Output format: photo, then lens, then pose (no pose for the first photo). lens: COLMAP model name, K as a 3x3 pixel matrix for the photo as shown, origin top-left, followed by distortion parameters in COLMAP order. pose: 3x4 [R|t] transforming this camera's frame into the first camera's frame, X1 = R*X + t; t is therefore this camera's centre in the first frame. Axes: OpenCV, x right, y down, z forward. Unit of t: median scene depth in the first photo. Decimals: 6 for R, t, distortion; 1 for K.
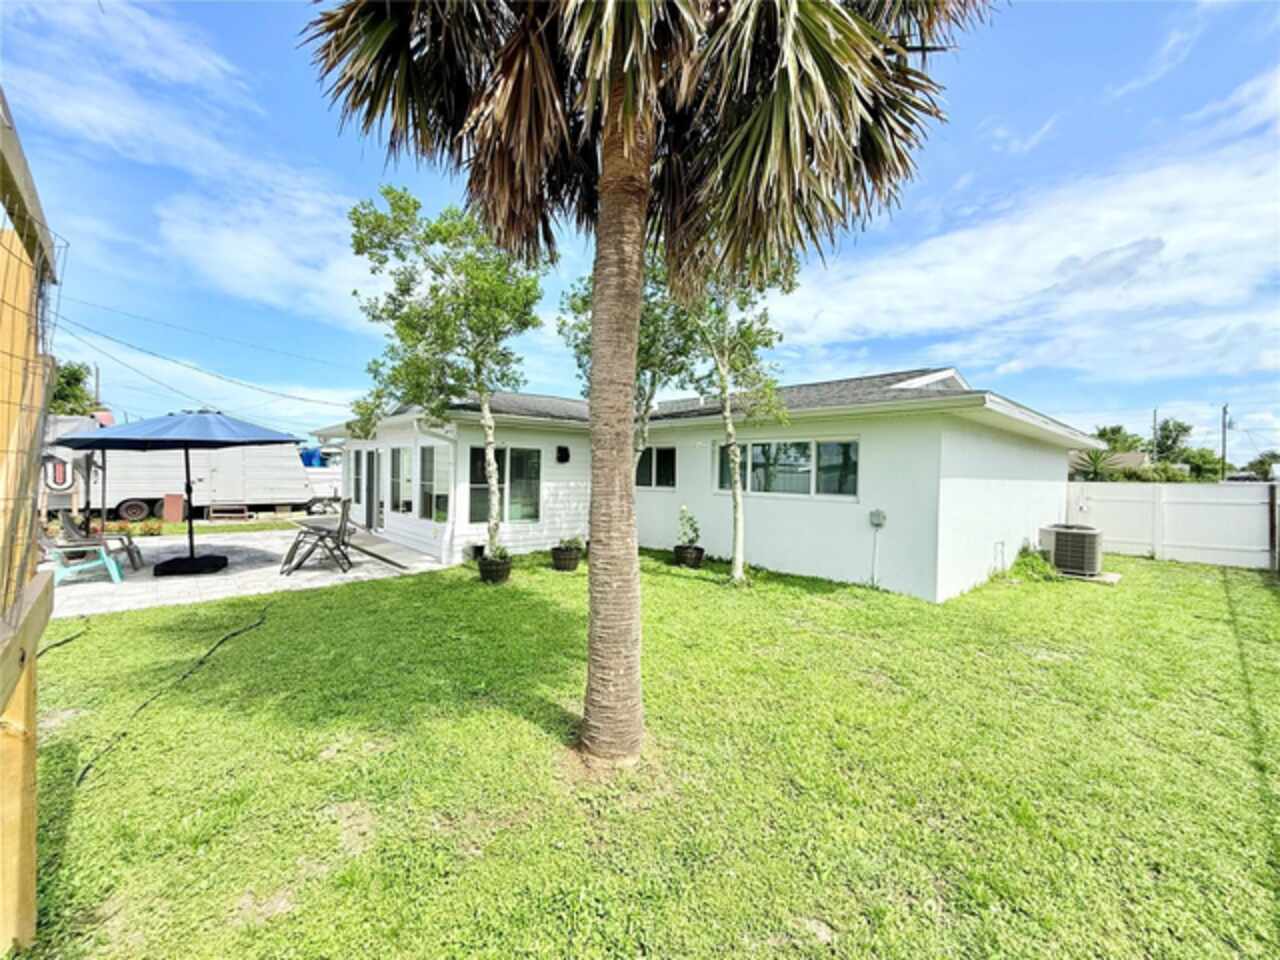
lens RADIAL K [[506.6, 0, 635.1], [0, 506.6, 483.7], [0, 0, 1]] dist [0.001481, -0.000225]
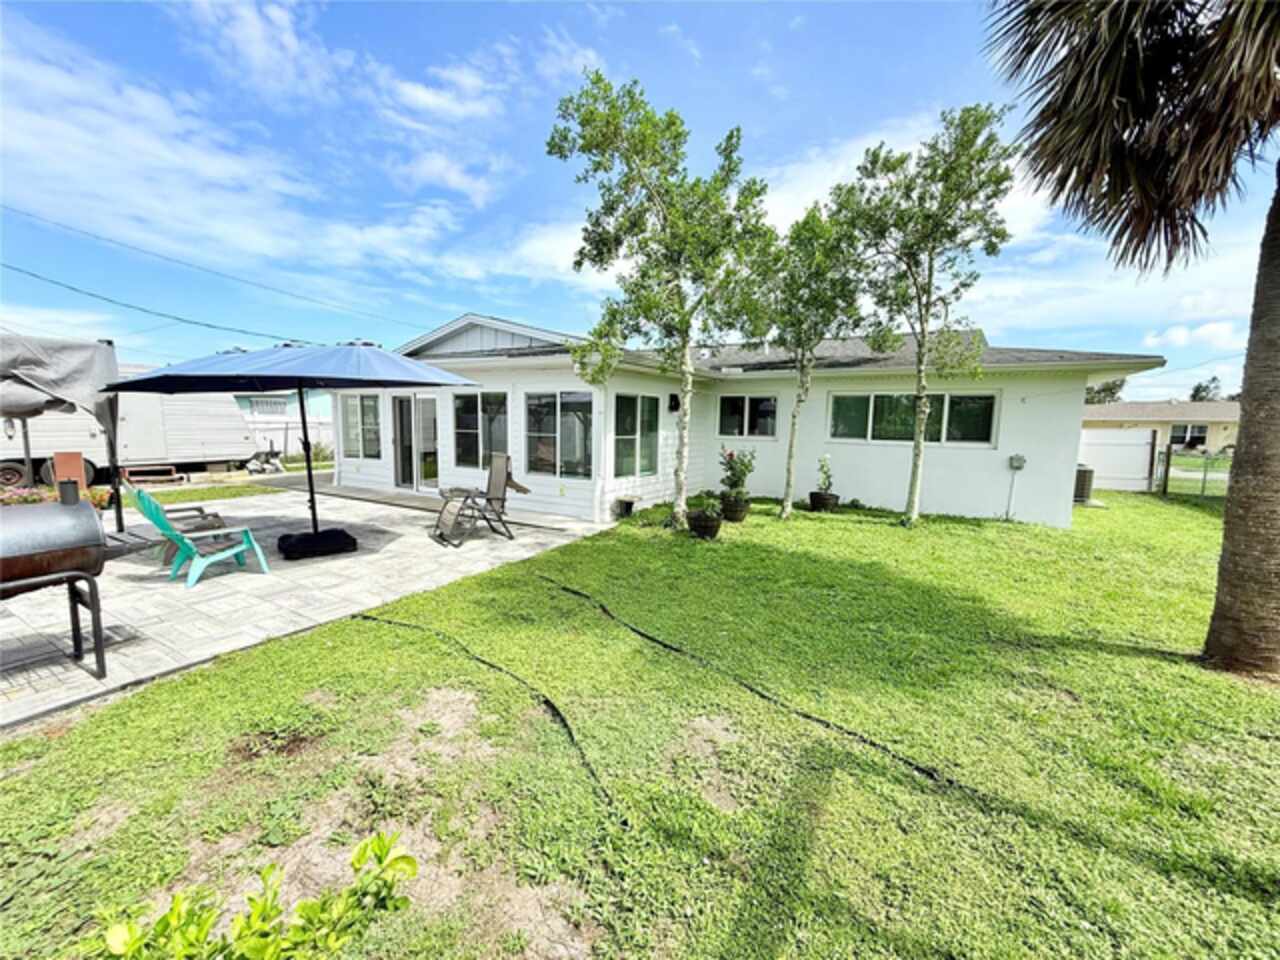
lens RADIAL K [[506.6, 0, 641.9], [0, 506.6, 478.2], [0, 0, 1]] dist [0.001481, -0.000225]
pose [[0.954854, -0.034130, 0.295108, -0.568336], [0.006165, 0.995441, 0.095180, -0.009010], [-0.297011, -0.089063, 0.950711, 0.113848]]
